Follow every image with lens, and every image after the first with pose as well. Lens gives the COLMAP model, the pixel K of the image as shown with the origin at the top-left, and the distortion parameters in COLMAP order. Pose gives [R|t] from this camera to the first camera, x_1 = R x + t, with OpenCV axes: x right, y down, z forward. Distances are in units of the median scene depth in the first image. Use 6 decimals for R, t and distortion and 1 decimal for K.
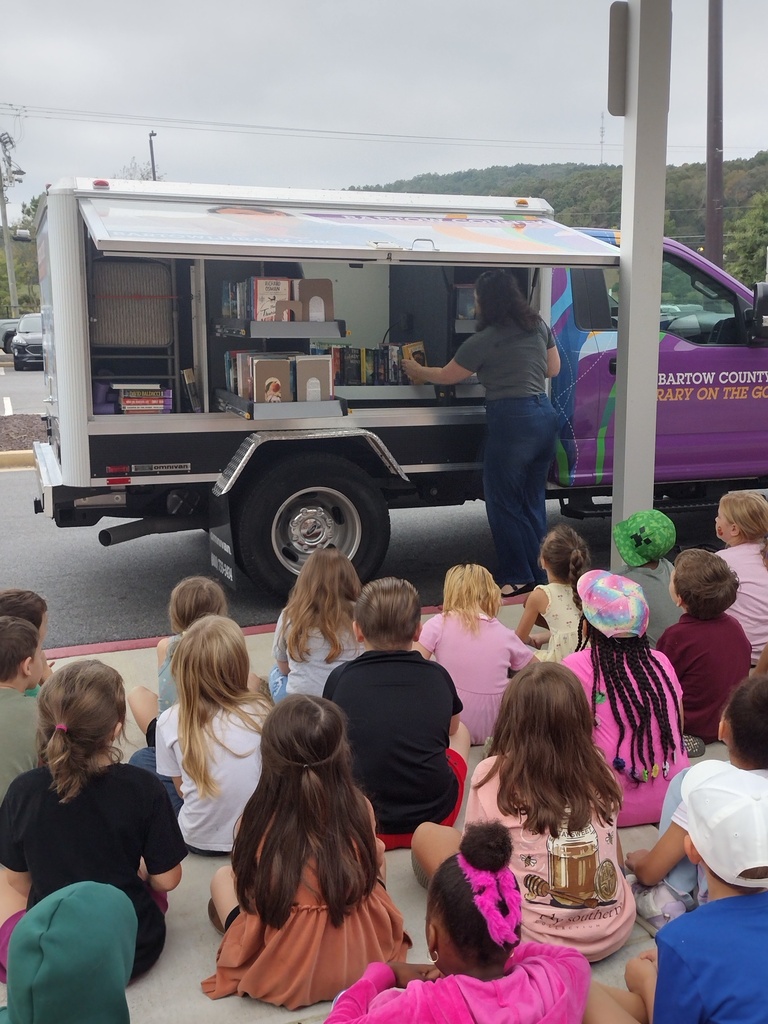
lens RADIAL K [[1081.7, 0, 384.0], [0, 1081.7, 512.0], [0, 0, 1]] dist [0.058837, -0.008880]
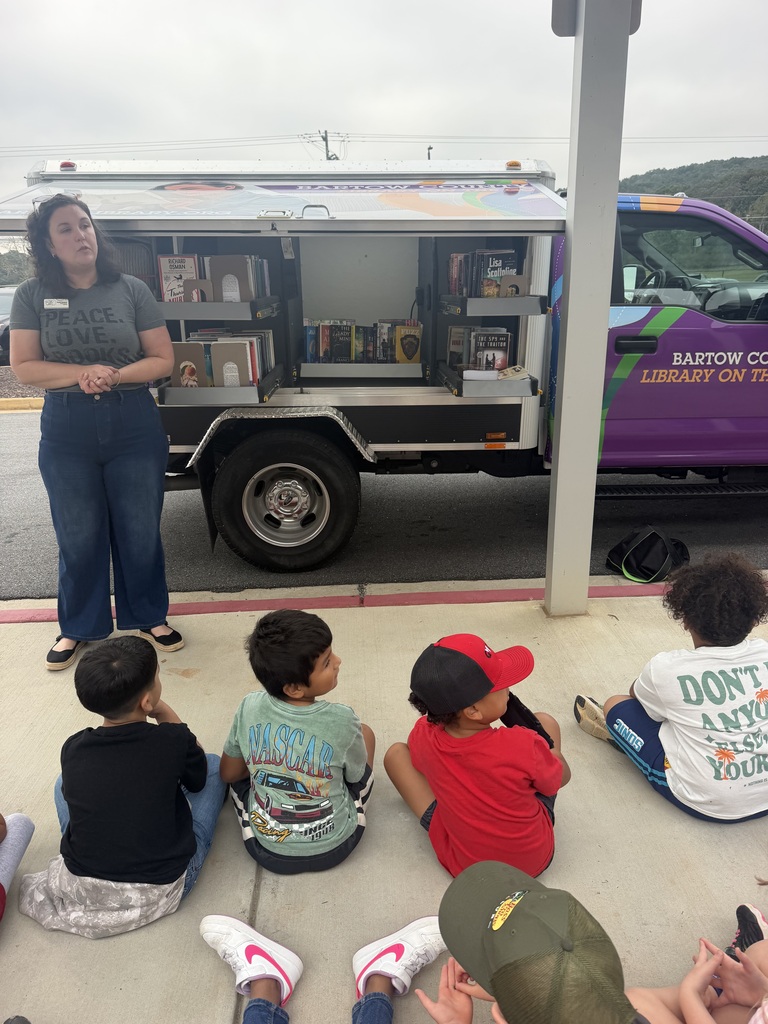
lens RADIAL K [[717.7, 0, 384.0], [0, 717.7, 512.0], [0, 0, 1]] dist [0.095960, -0.141528]
pose [[0.955461, 0.080871, -0.283821, 0.226573], [-0.043796, 0.989928, 0.134630, -0.072721], [0.291850, -0.116204, 0.949379, 0.354015]]
